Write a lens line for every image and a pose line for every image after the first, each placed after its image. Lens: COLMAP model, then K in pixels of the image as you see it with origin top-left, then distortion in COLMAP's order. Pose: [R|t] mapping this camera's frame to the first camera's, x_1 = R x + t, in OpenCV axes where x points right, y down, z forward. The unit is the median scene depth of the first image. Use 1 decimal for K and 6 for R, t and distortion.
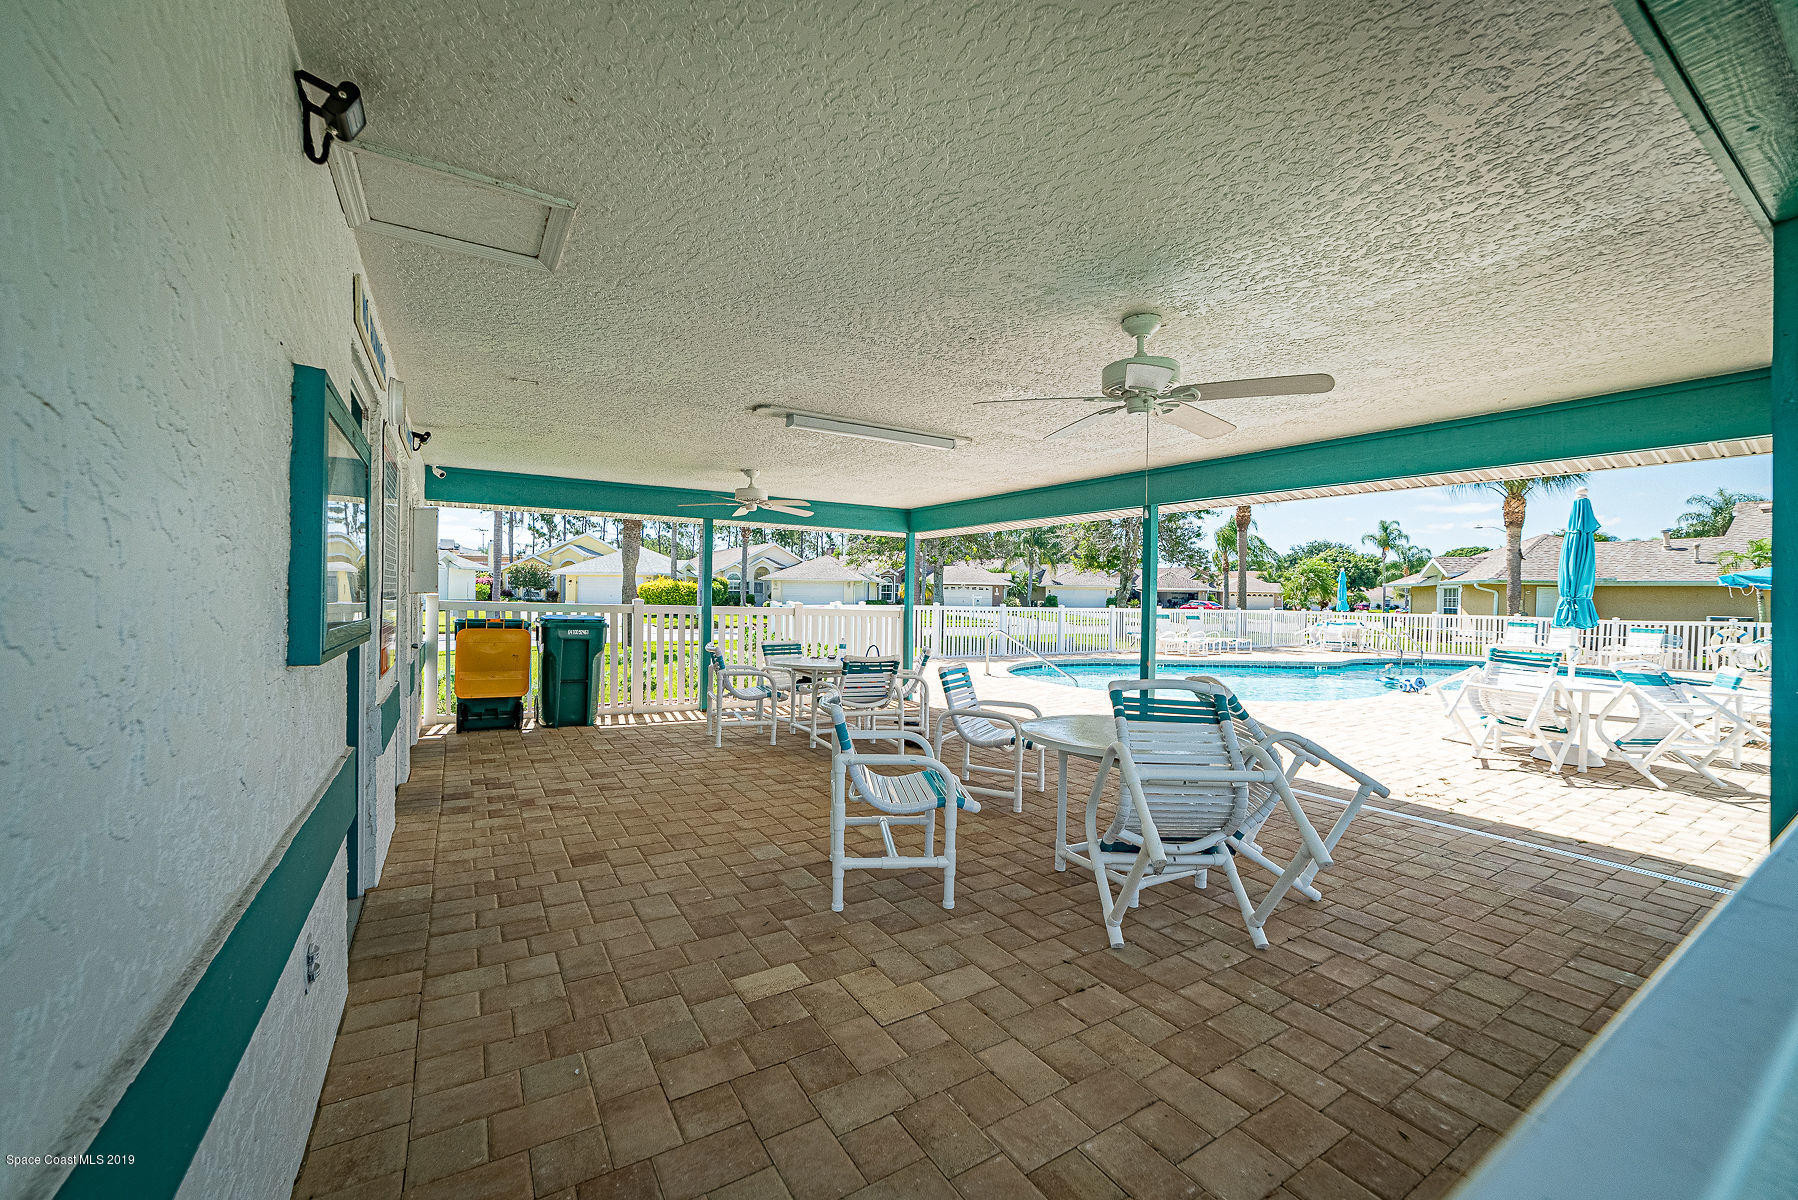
lens RADIAL K [[700.9, 0, 897.0], [0, 700.9, 599.4], [0, 0, 1]] dist [-0.006939, 0.001044]
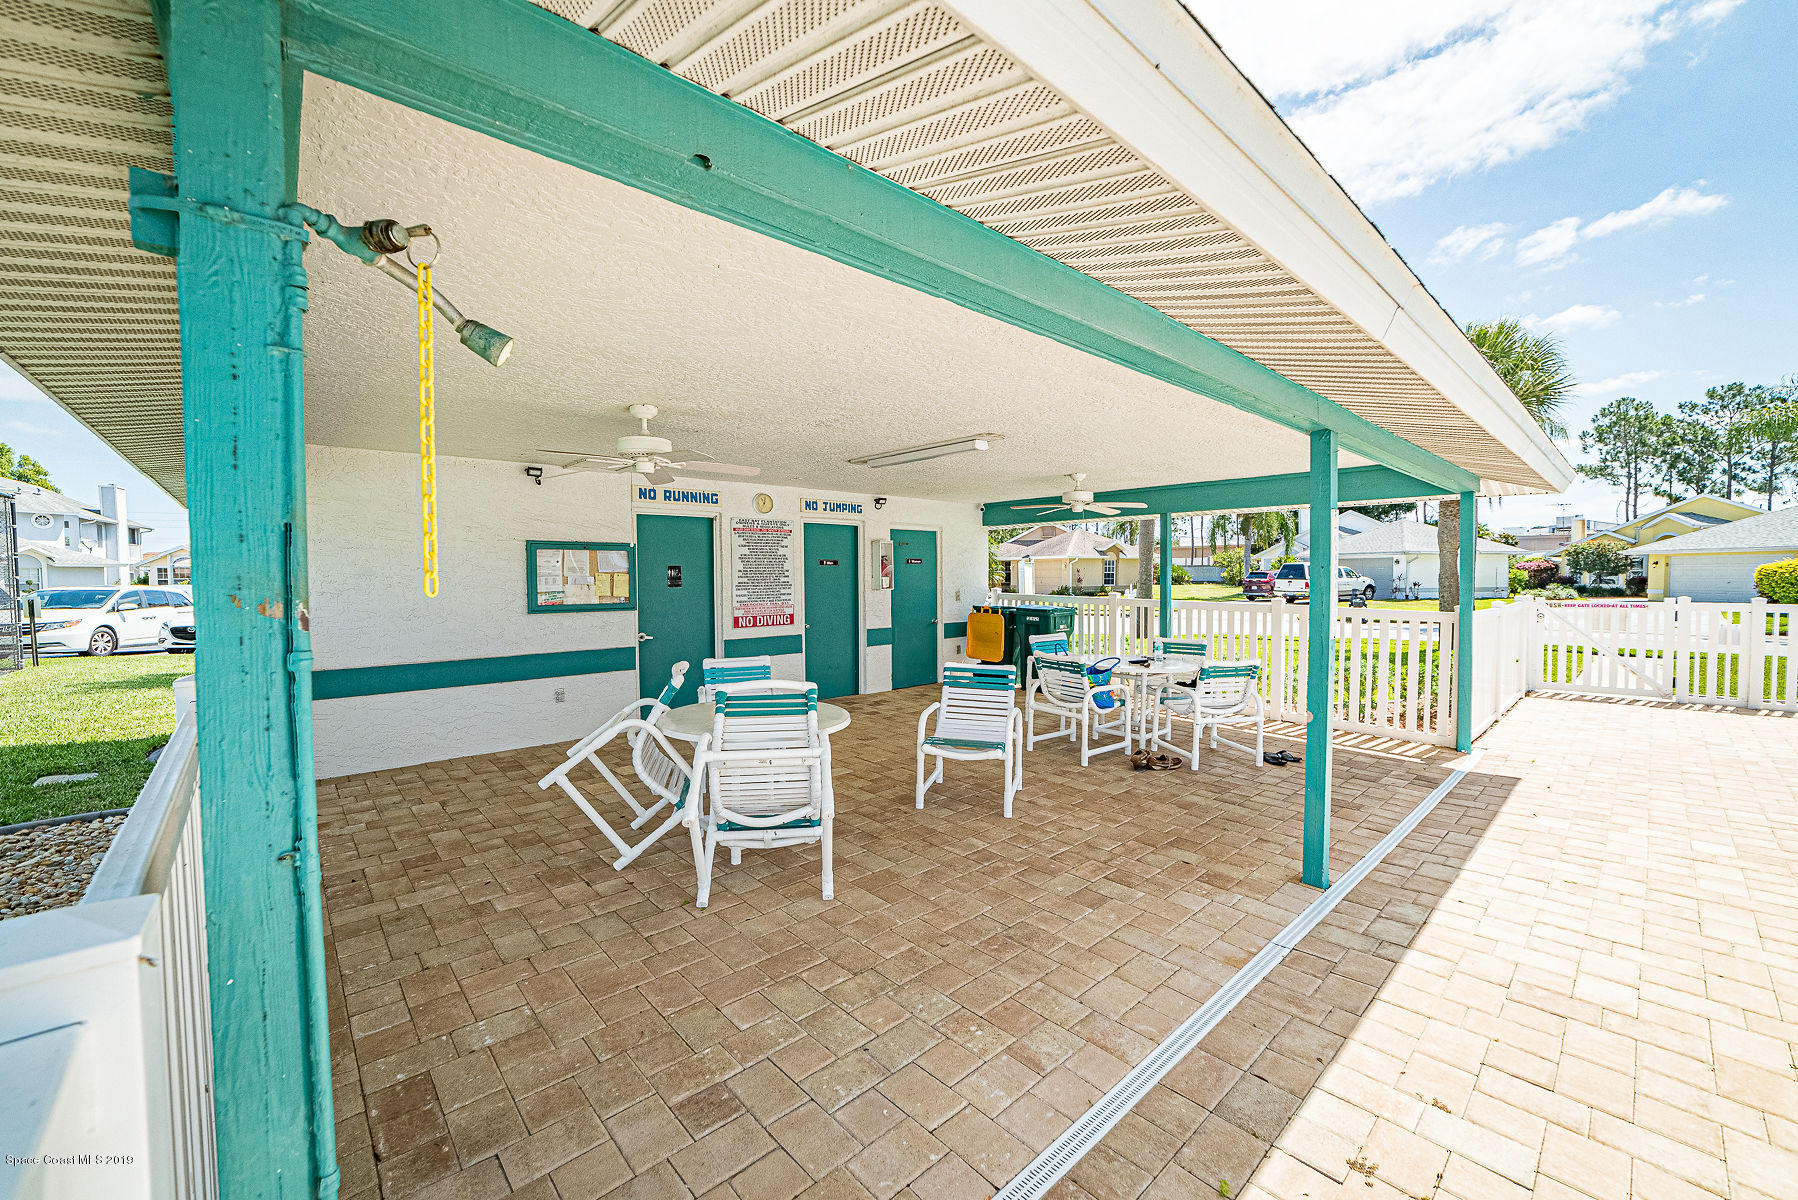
lens RADIAL K [[700.9, 0, 887.0], [0, 700.9, 602.4], [0, 0, 1]] dist [-0.006939, 0.001044]
pose [[0.170079, 0.026957, -0.985062, 1.500874], [-0.002347, 0.999634, 0.026951, -0.031099], [0.985428, -0.002271, 0.170080, 1.012050]]
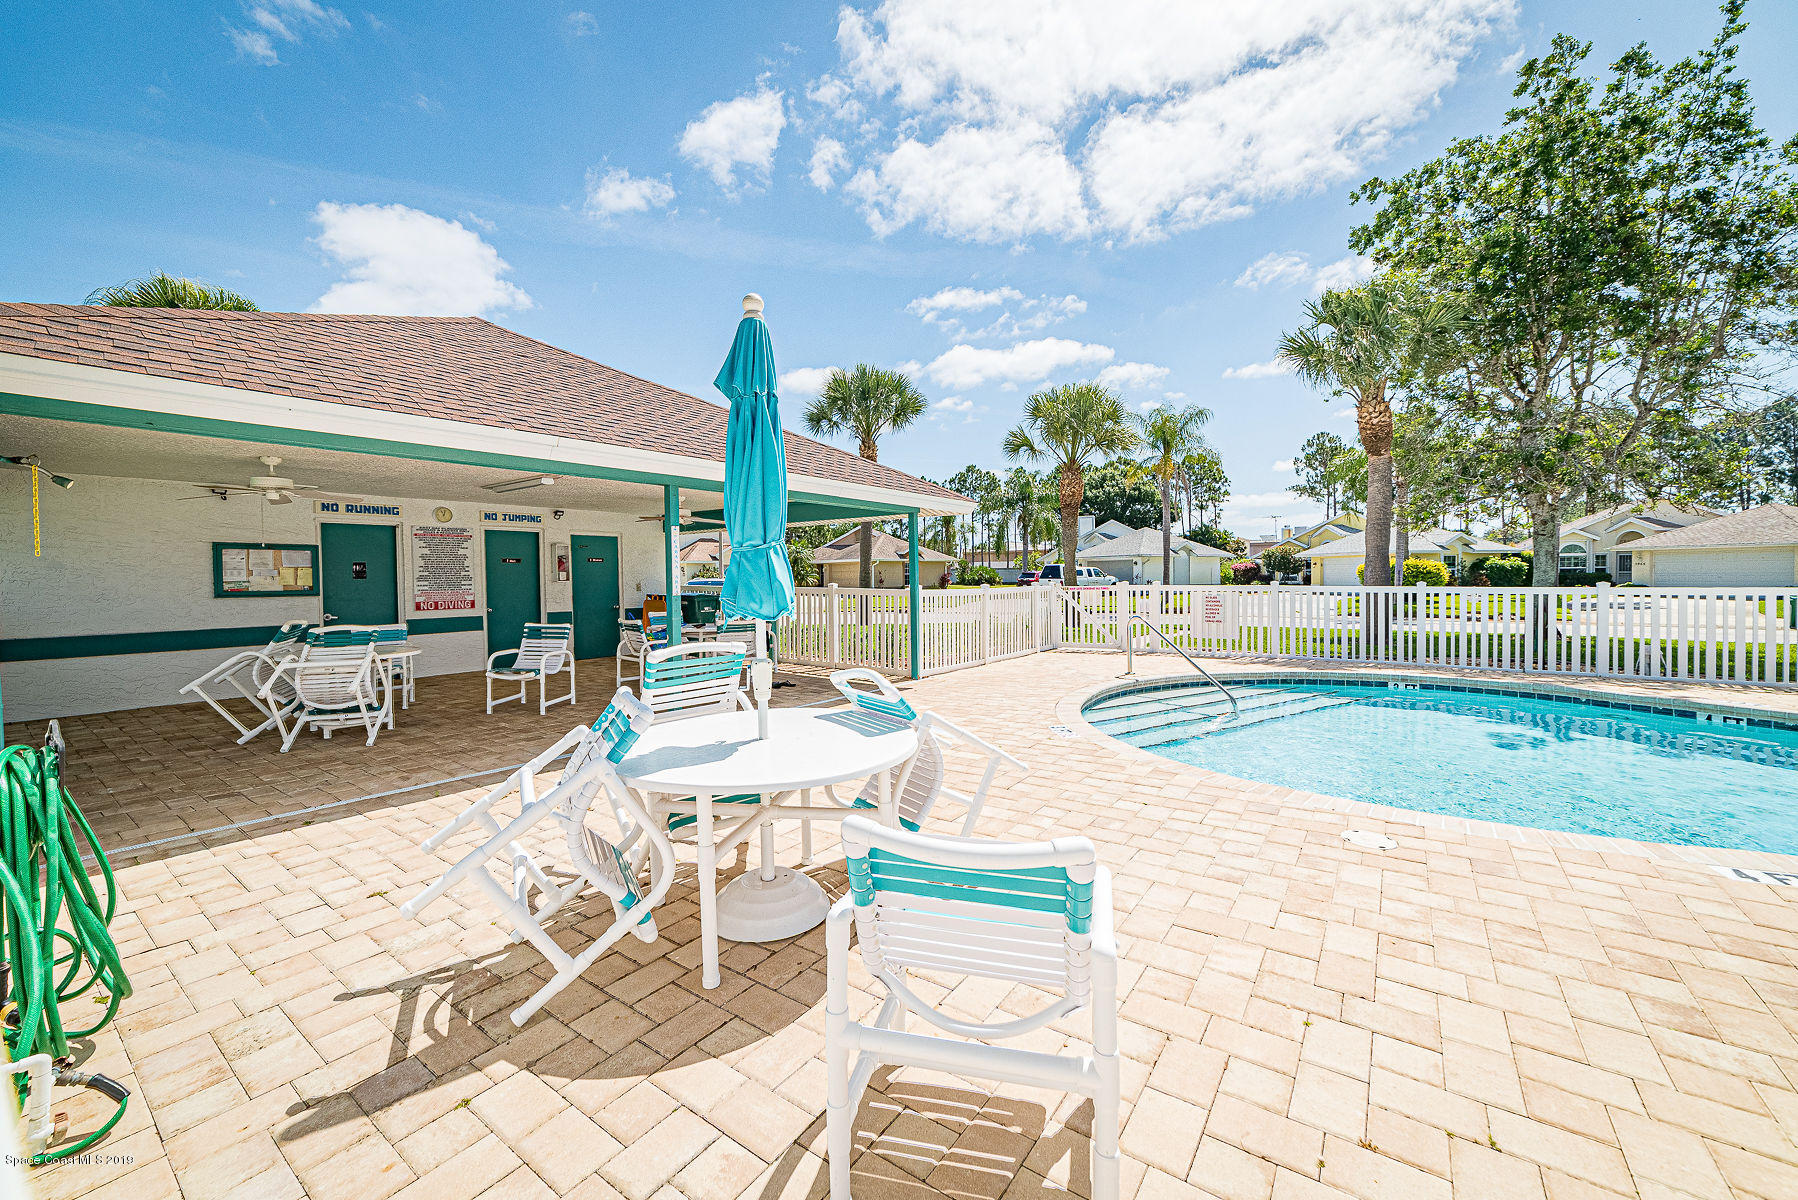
lens RADIAL K [[700.9, 0, 904.8], [0, 700.9, 597.3], [0, 0, 1]] dist [-0.006939, 0.001044]
pose [[0.378040, 0.010027, -0.925735, 2.552379], [0.007788, 0.999872, 0.014011, 0.026298], [0.925756, -0.012507, 0.377914, 1.630404]]
